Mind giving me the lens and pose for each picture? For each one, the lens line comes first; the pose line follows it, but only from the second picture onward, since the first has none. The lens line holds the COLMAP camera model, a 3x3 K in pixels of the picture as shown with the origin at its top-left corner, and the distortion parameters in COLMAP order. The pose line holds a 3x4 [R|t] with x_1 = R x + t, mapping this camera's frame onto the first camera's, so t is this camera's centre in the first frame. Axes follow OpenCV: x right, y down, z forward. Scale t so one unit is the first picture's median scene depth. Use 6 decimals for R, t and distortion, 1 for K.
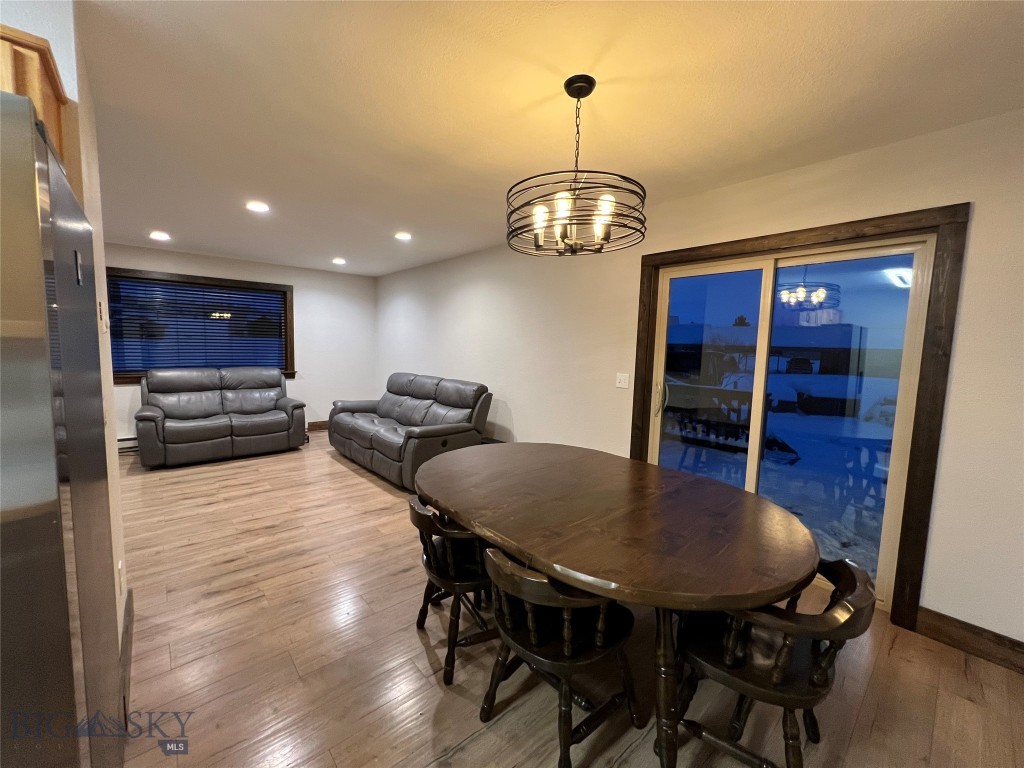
lens RADIAL K [[409.9, 0, 503.9], [0, 409.9, 388.7], [0, 0, 1]] dist [-0.003790, 0.001239]
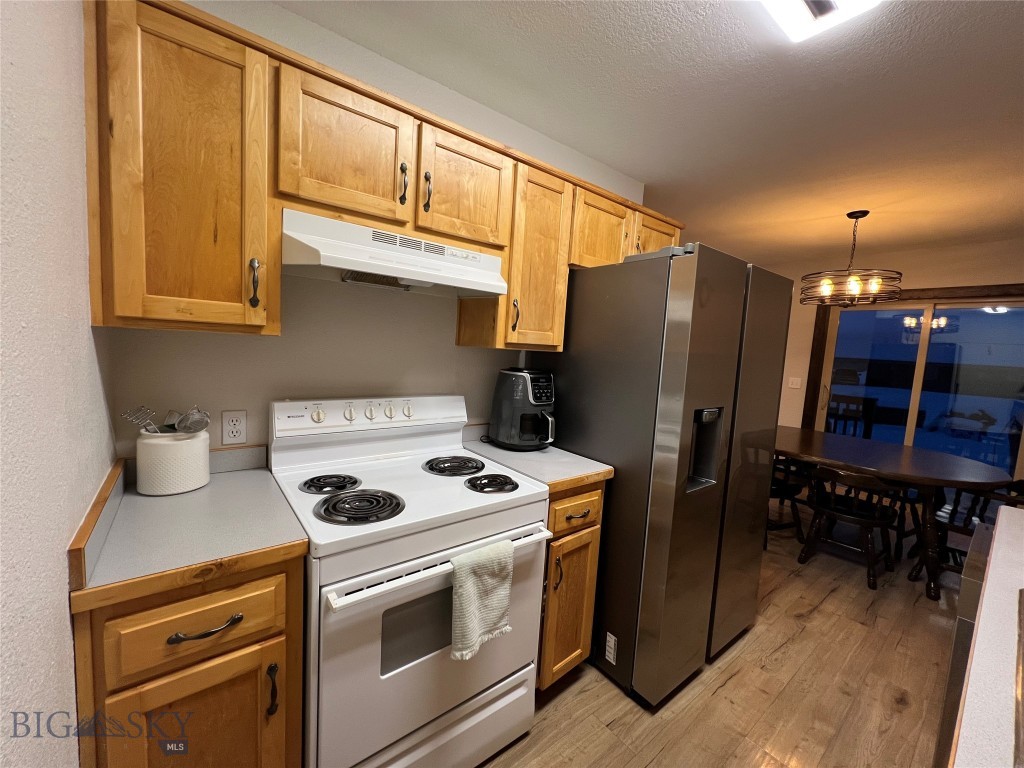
lens RADIAL K [[409.9, 0, 507.8], [0, 409.9, 382.6], [0, 0, 1]] dist [-0.003790, 0.001239]
pose [[0.998390, 0.034380, -0.045125, -0.433410], [-0.035197, 0.999228, -0.017428, 0.029863], [0.044491, 0.018988, 0.998829, -0.295279]]
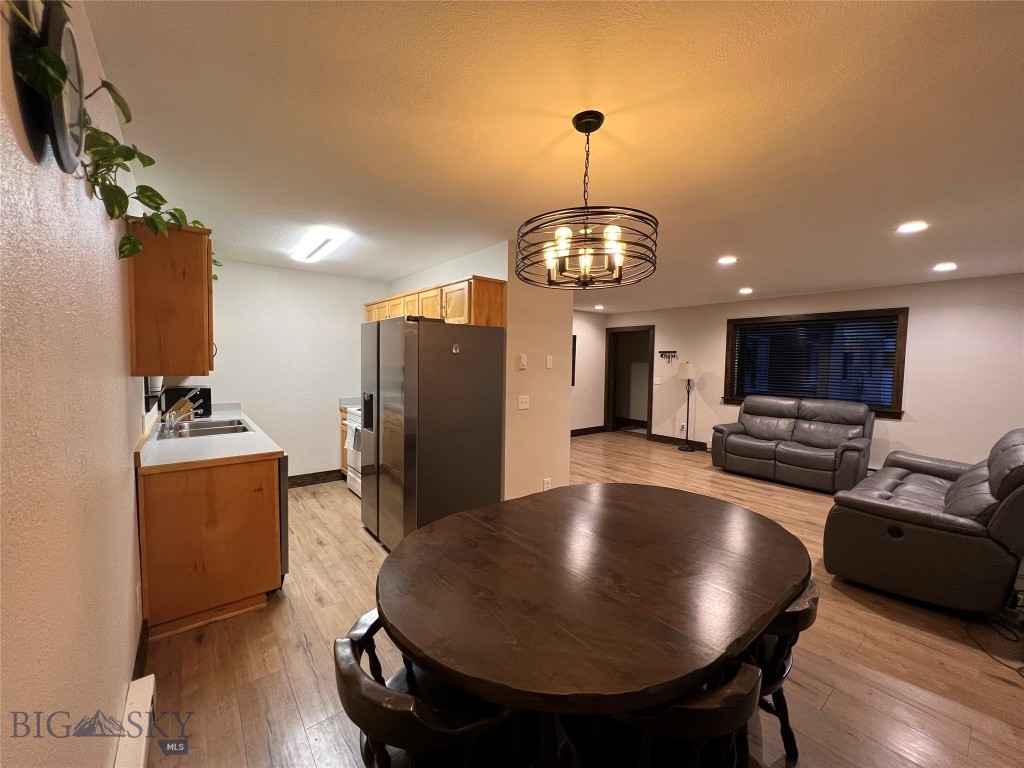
lens RADIAL K [[409.9, 0, 511.6], [0, 409.9, 382.7], [0, 0, 1]] dist [-0.003790, 0.001239]
pose [[-0.042699, 0.025373, -0.998766, 0.437461], [-0.125018, 0.991684, 0.030538, -0.033487], [0.991235, 0.126167, -0.039172, 0.331761]]
